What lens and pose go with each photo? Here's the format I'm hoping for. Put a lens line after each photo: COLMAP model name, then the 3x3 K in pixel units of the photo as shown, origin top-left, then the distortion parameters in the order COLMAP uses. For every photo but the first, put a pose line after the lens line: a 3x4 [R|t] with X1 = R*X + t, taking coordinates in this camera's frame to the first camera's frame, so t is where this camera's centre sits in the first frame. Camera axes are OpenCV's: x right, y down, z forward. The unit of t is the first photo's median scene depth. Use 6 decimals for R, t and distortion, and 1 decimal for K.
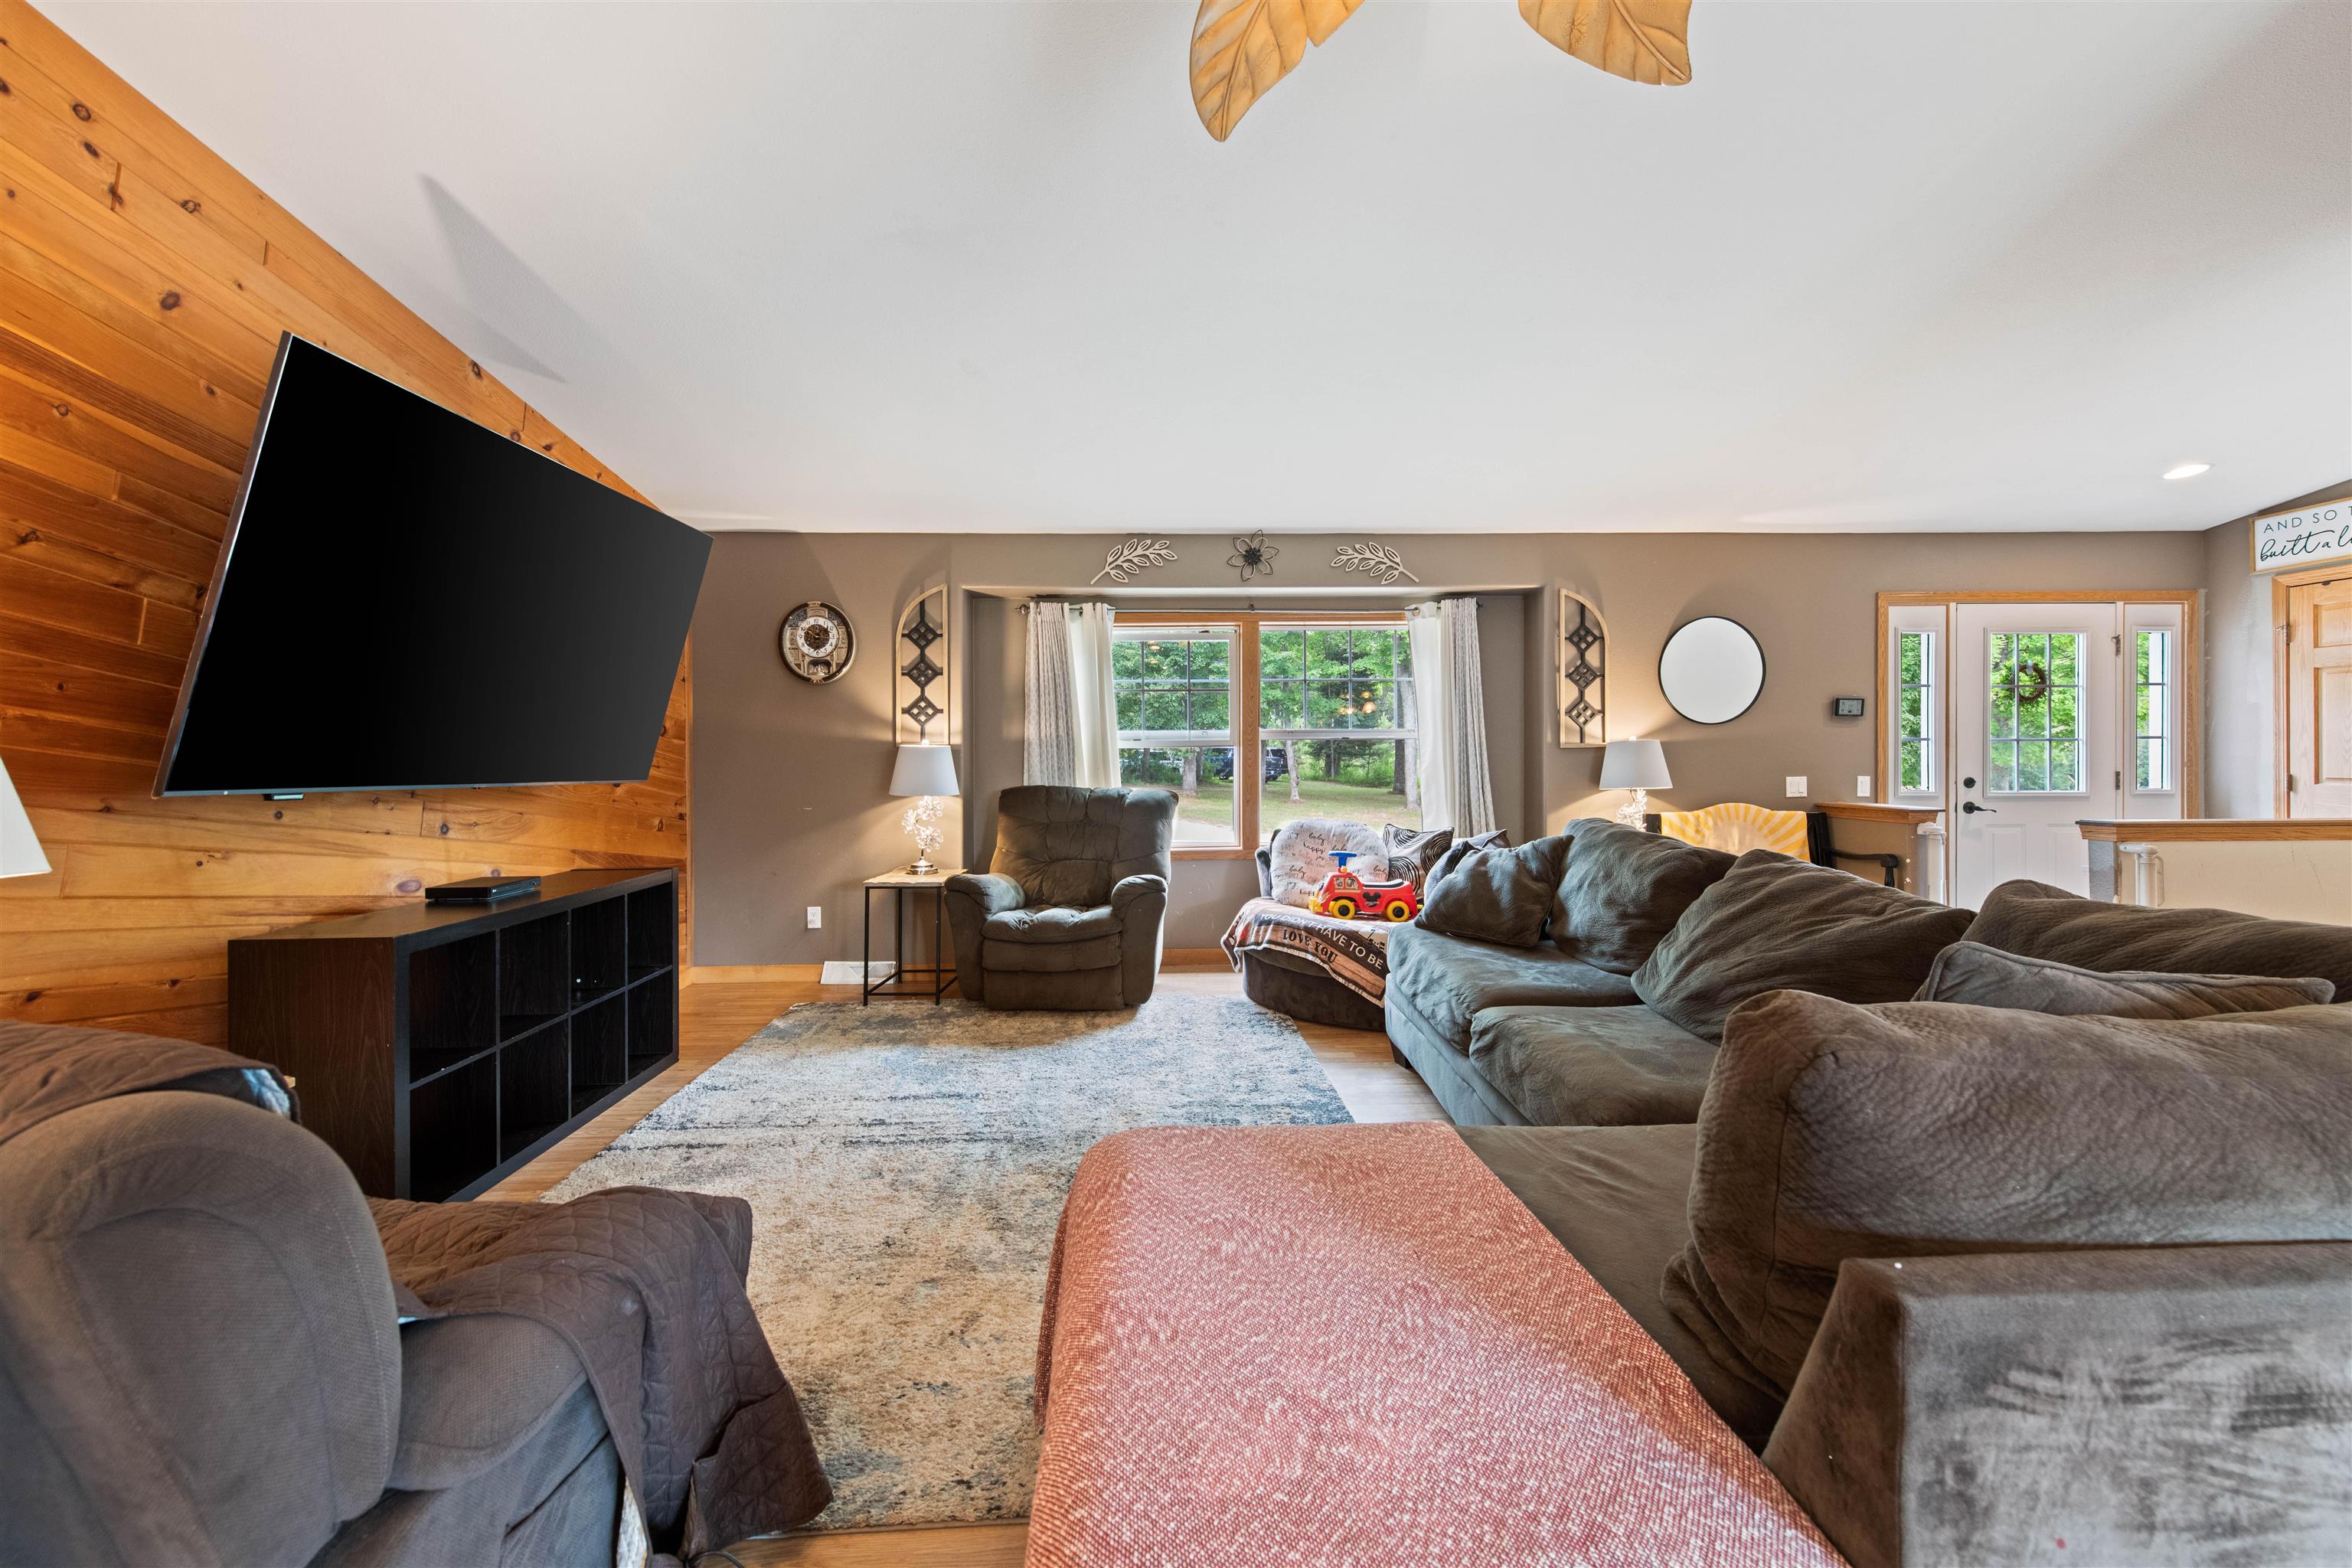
lens RADIAL K [[987.0, 0, 1180.0], [0, 987.0, 747.7], [0, 0, 1]] dist [0.025581, -0.000126]
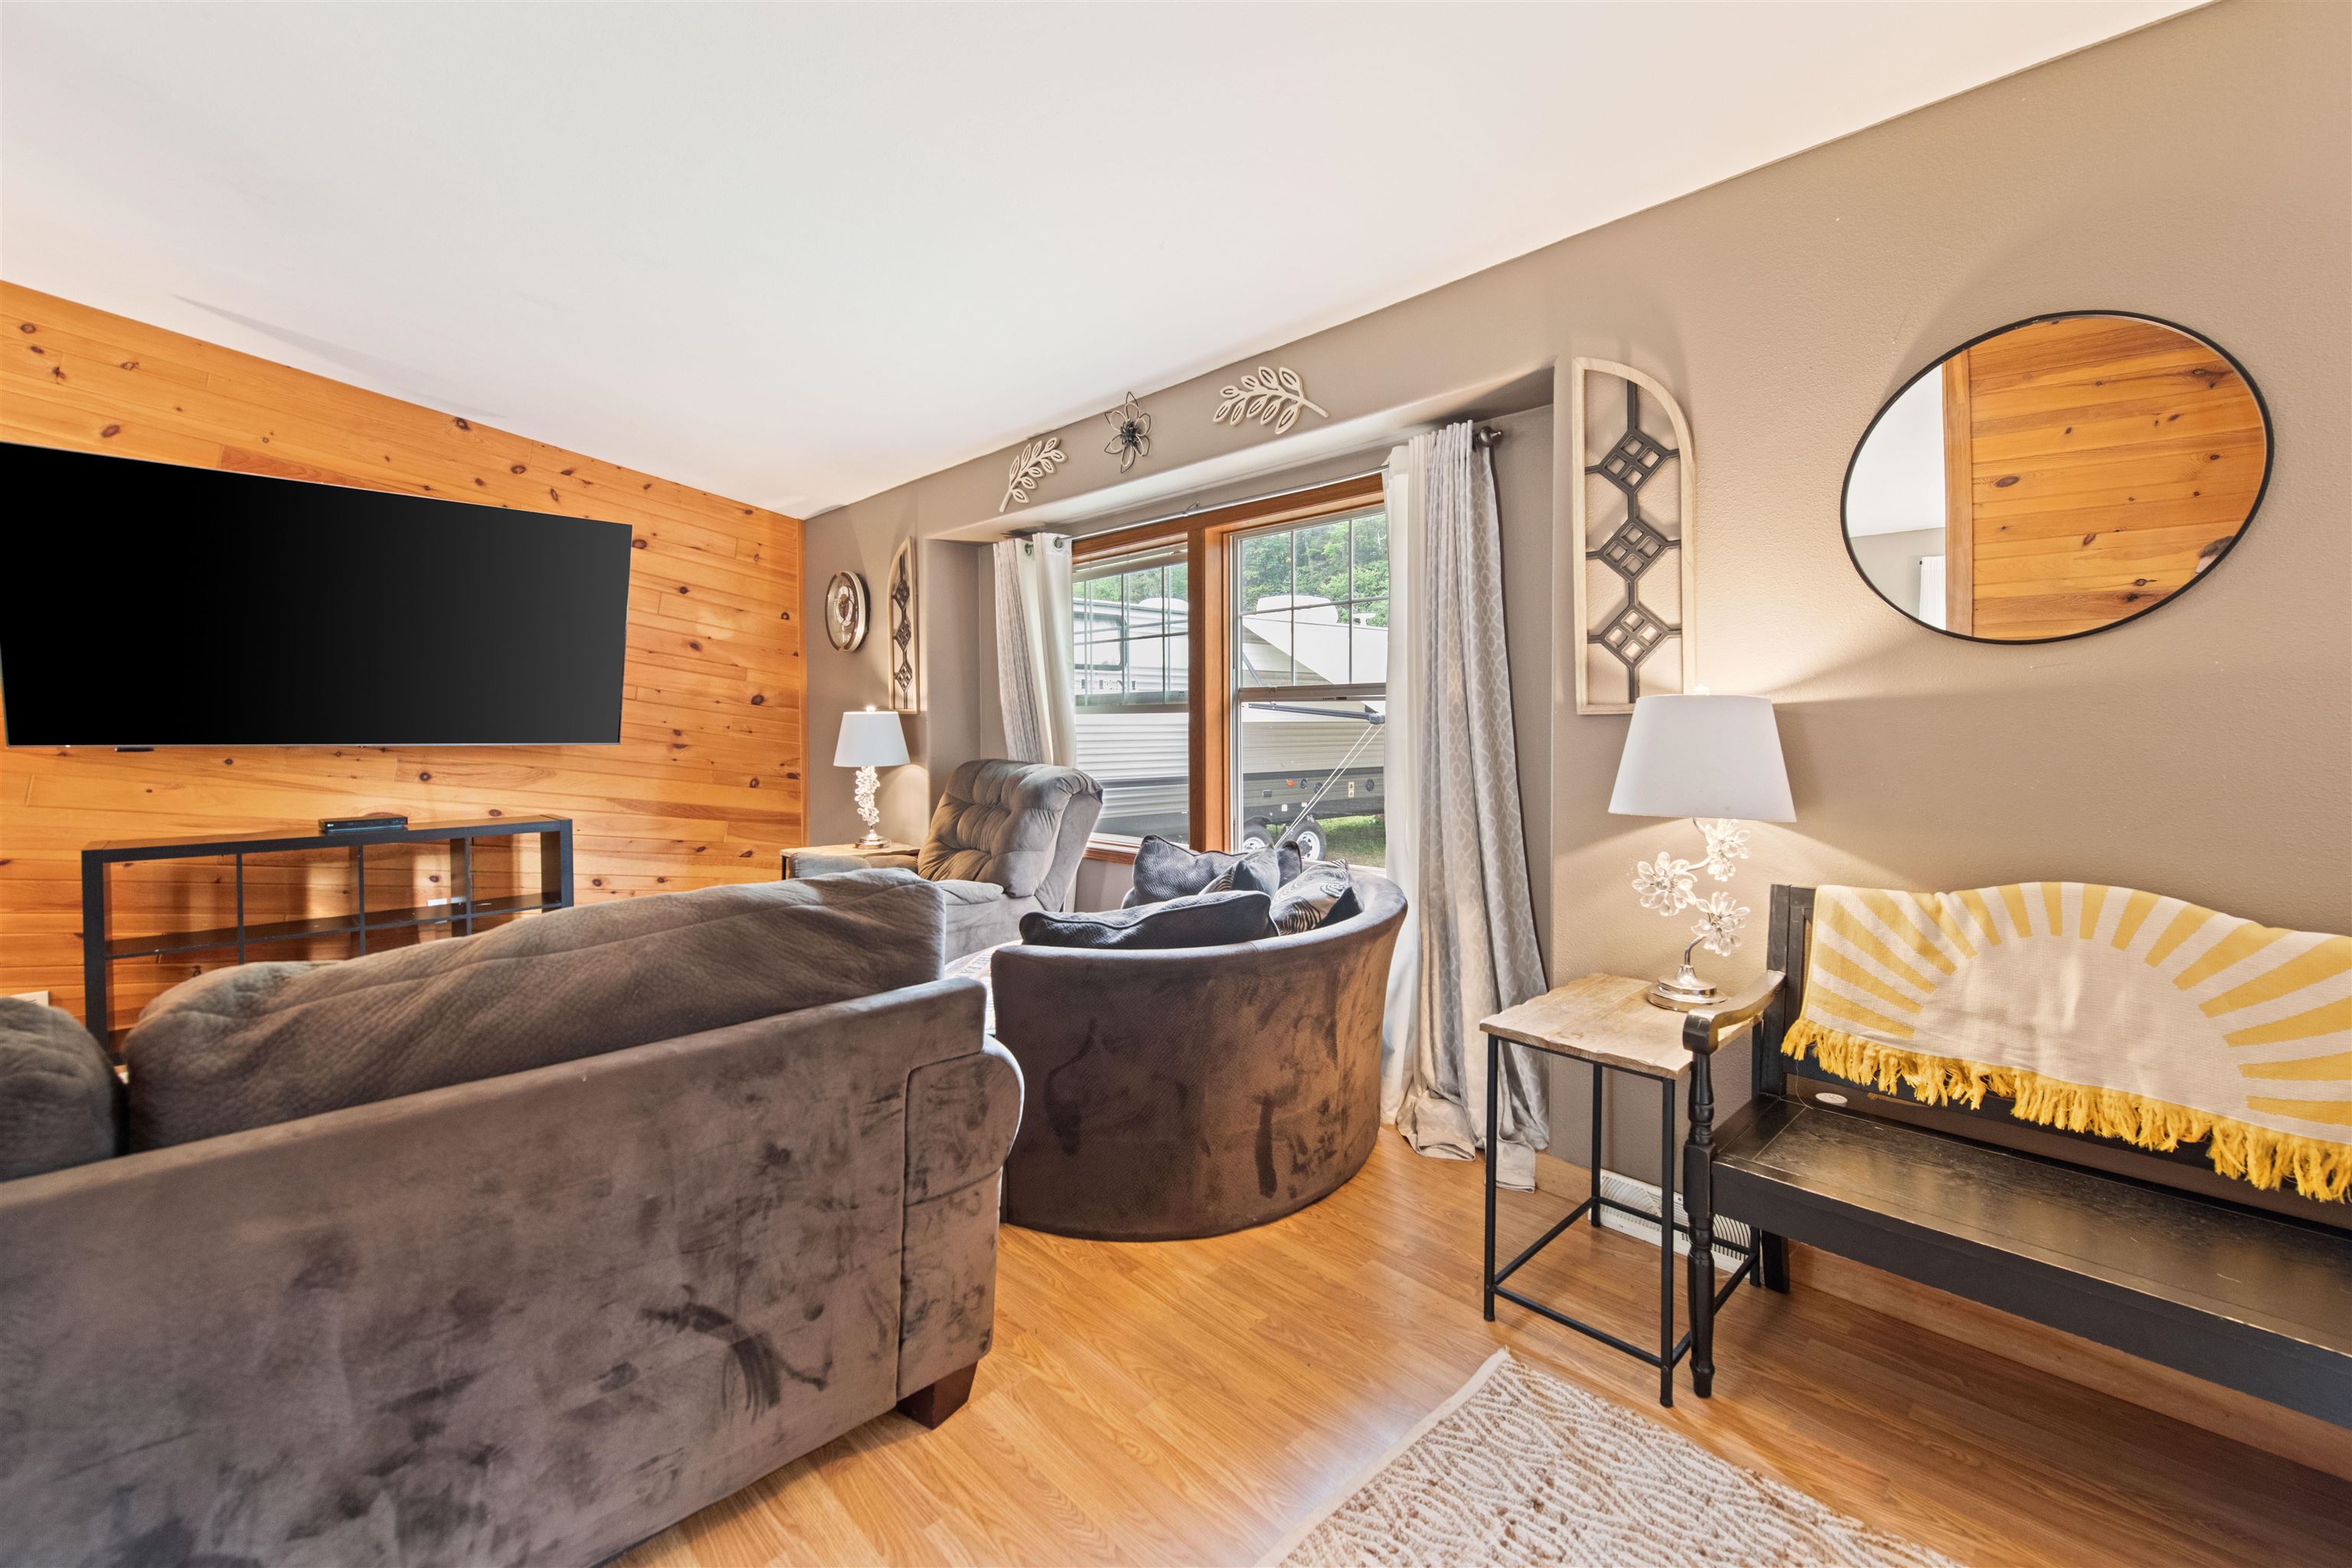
lens RADIAL K [[987.0, 0, 1180.0], [0, 987.0, 747.7], [0, 0, 1]] dist [0.025581, -0.000126]
pose [[0.660694, 0.024876, -0.750243, 0.617525], [0.003453, 0.999339, 0.036176, -0.001621], [0.750648, -0.026492, 0.660172, 0.572636]]
